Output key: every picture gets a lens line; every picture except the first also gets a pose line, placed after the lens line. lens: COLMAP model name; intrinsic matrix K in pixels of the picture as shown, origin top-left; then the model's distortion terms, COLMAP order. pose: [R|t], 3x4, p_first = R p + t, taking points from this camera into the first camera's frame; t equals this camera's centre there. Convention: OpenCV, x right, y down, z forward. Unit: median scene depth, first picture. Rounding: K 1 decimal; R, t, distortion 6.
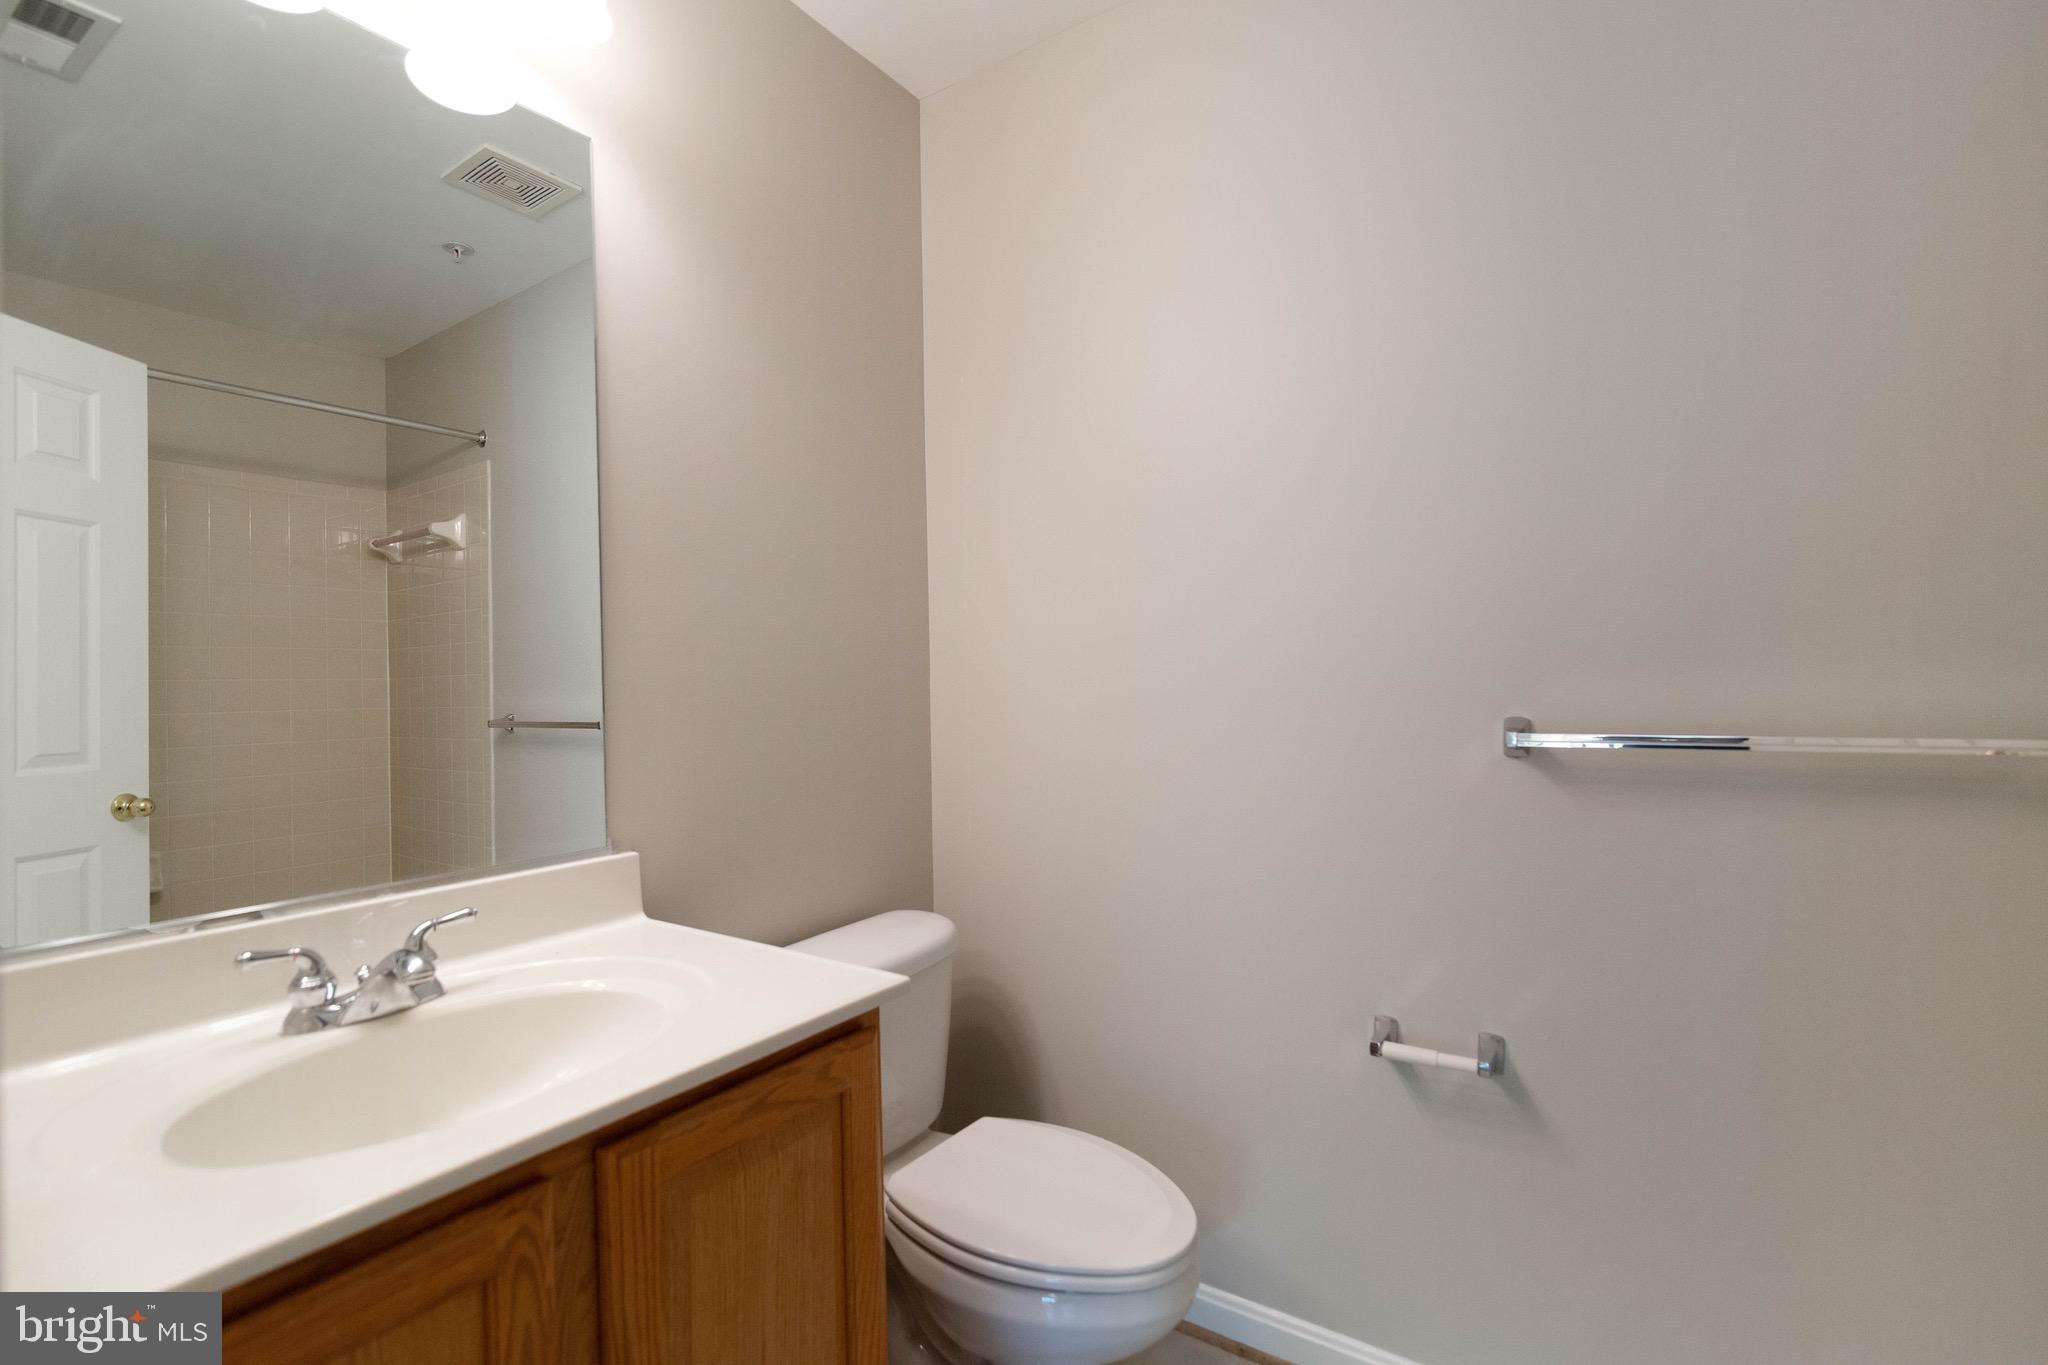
lens RADIAL K [[926.9, 0, 1015.3], [0, 926.9, 685.2], [0, 0, 1]] dist [0.001849, -0.001187]
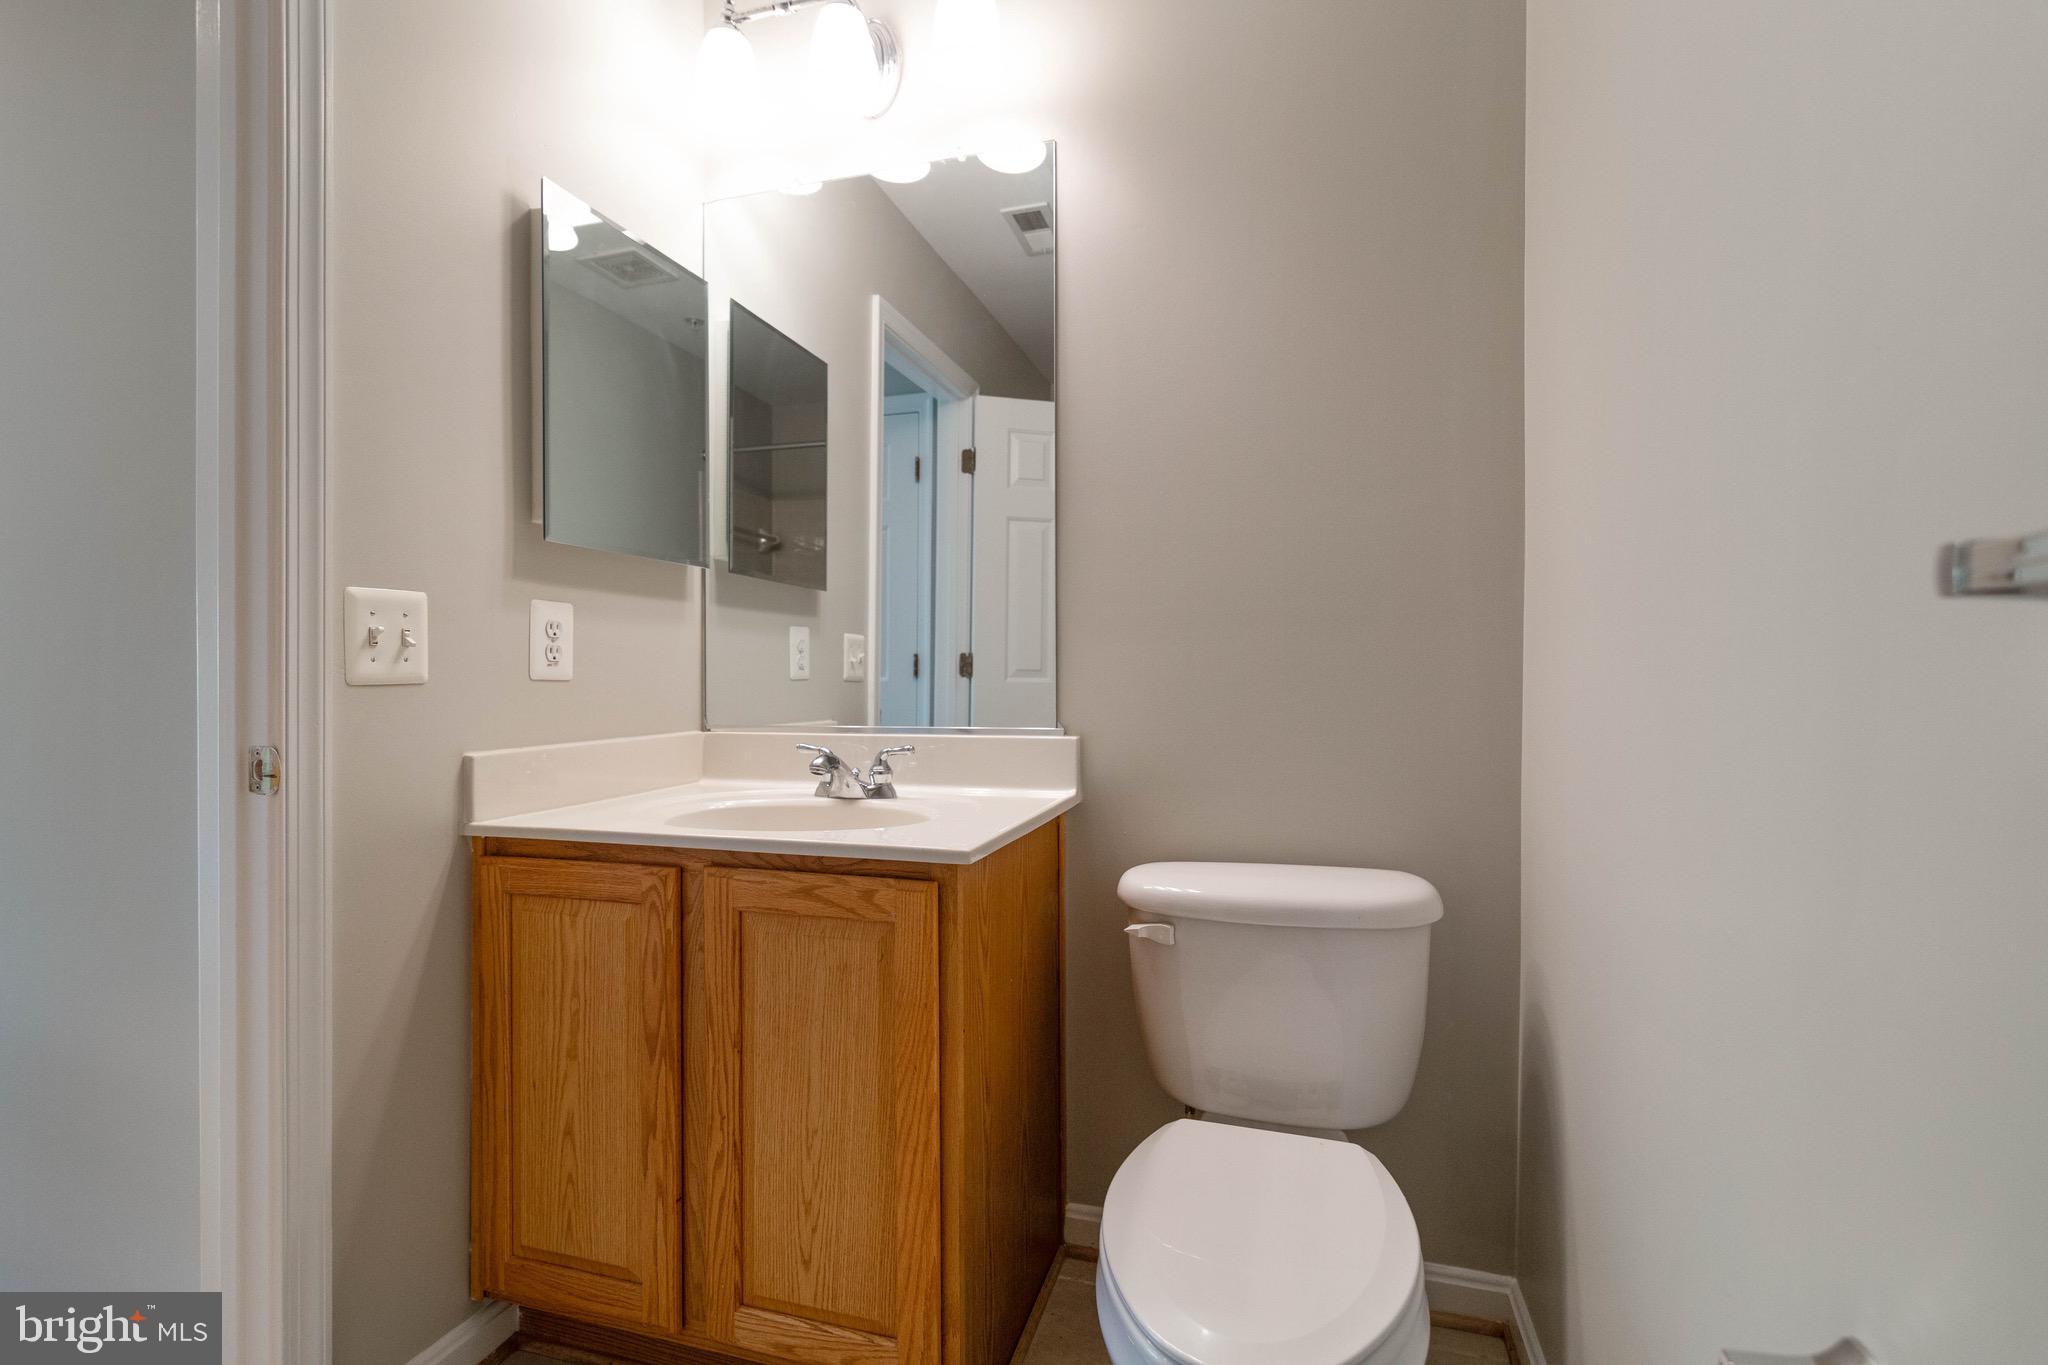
lens RADIAL K [[926.9, 0, 1022.5], [0, 926.9, 671.4], [0, 0, 1]] dist [0.001849, -0.001187]
pose [[0.317664, 0.021846, -0.947952, 0.991249], [-0.011122, 0.999752, 0.019312, 0.110437], [0.948138, 0.004409, 0.317828, 0.829986]]
